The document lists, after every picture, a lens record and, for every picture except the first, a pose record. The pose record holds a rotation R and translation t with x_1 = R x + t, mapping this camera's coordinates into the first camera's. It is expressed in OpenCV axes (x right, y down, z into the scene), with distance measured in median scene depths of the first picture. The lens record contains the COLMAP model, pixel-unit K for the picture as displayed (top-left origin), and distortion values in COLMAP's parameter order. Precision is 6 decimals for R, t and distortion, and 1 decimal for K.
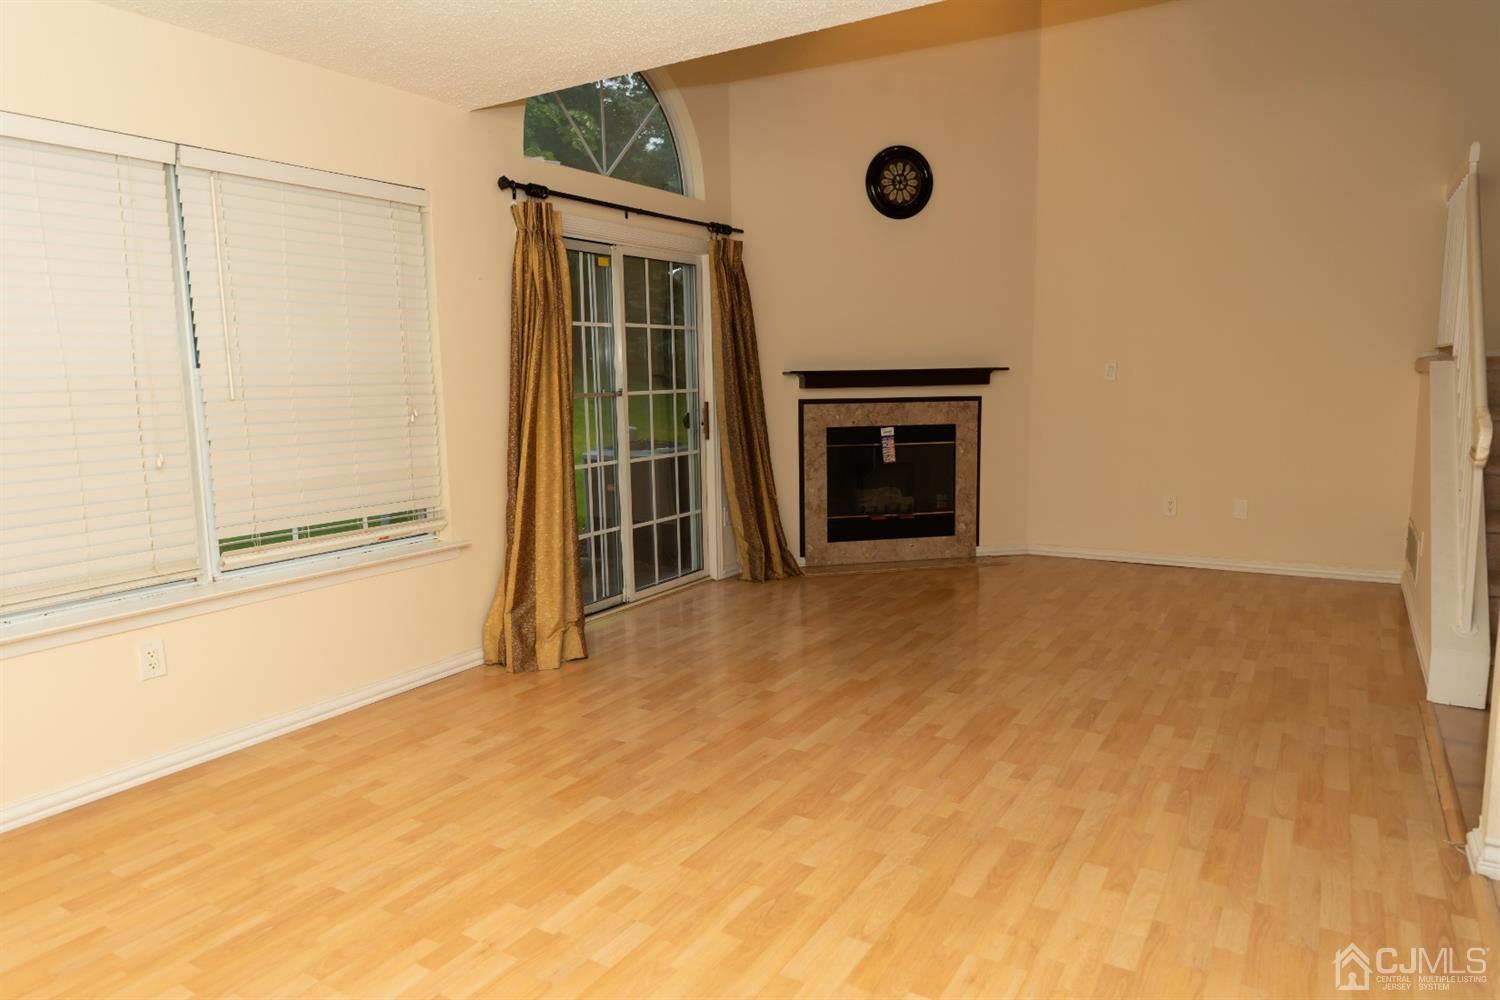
lens RADIAL K [[950.1, 0, 746.0], [0, 950.1, 499.6], [0, 0, 1]] dist [-0.001033, -0.000393]
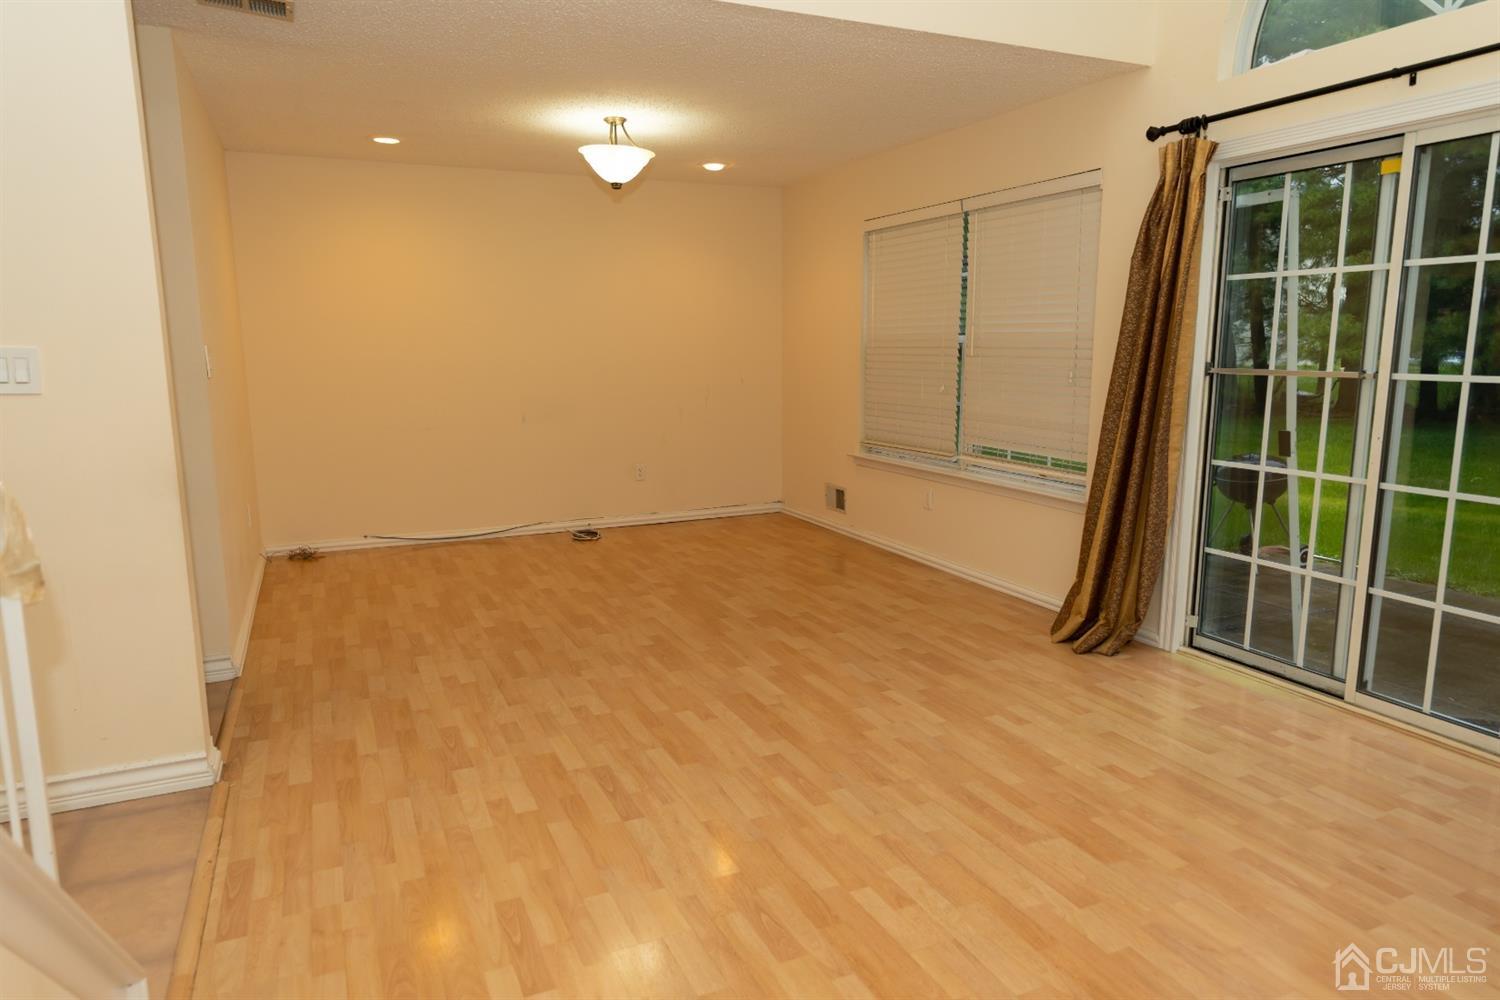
lens RADIAL K [[950.1, 0, 744.9], [0, 950.1, 501.7], [0, 0, 1]] dist [-0.001033, -0.000393]
pose [[-0.558443, 0.159090, -0.814145, 0.686085], [-0.094758, 0.962780, 0.253132, -0.164845], [0.824113, 0.218507, -0.522583, 1.095204]]
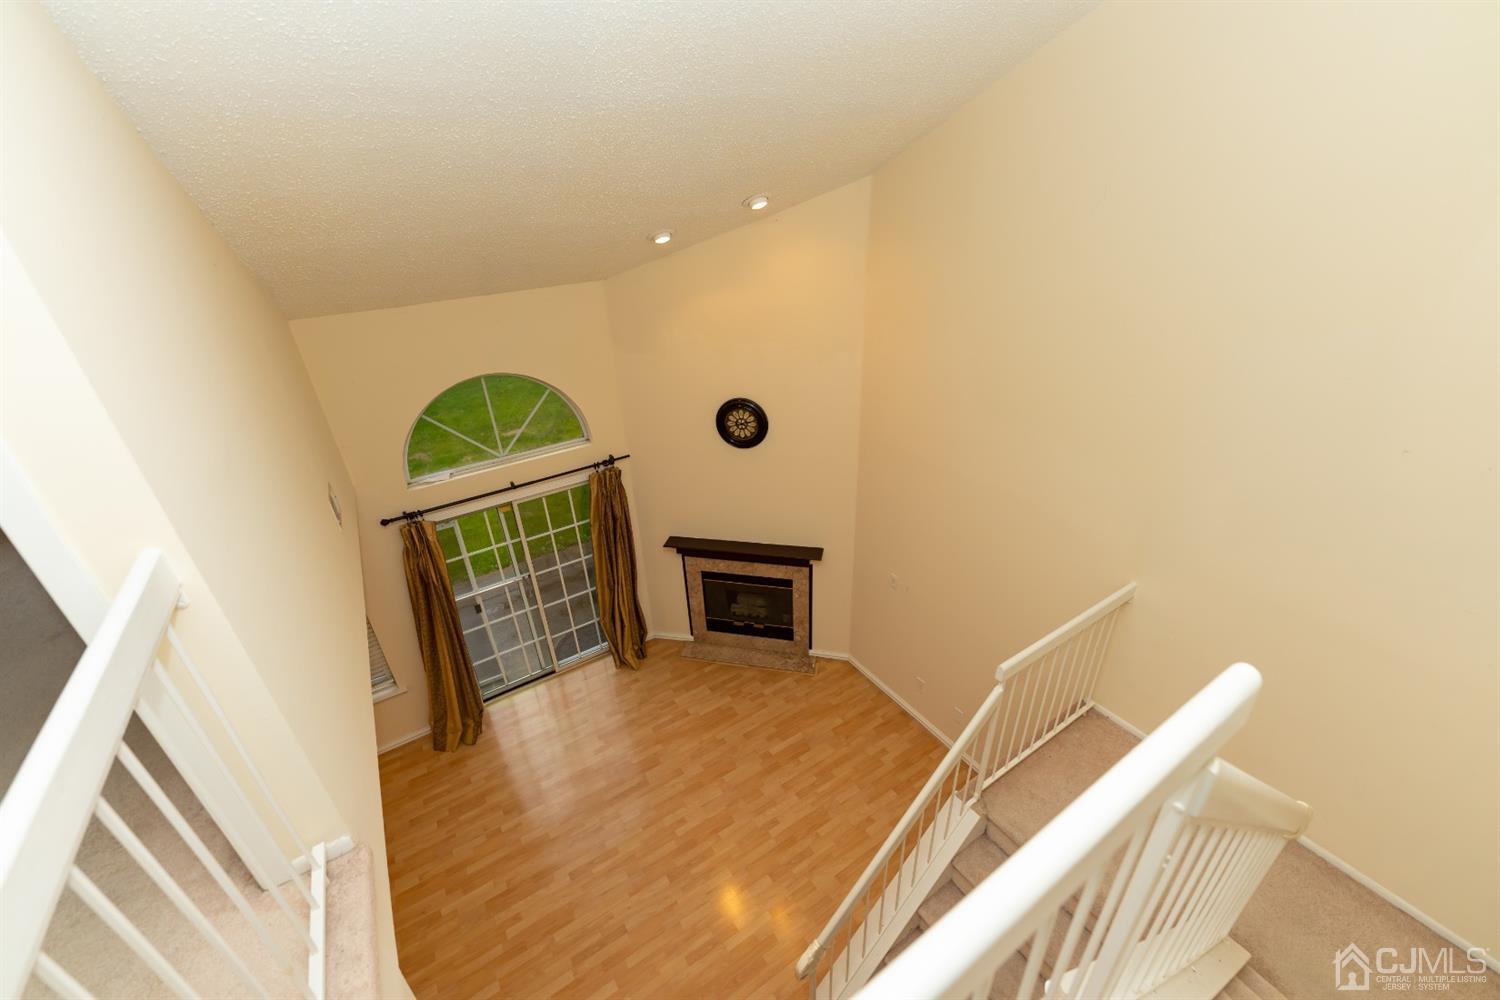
lens RADIAL K [[596.4, 0, 749.2], [0, 596.4, 501.0], [0, 0, 1]] dist [0.001940, -0.000806]
pose [[0.900543, 0.183541, -0.394125, 0.665330], [-0.029568, 0.930278, 0.365662, -0.691889], [0.433759, -0.317641, 0.843183, 0.352969]]
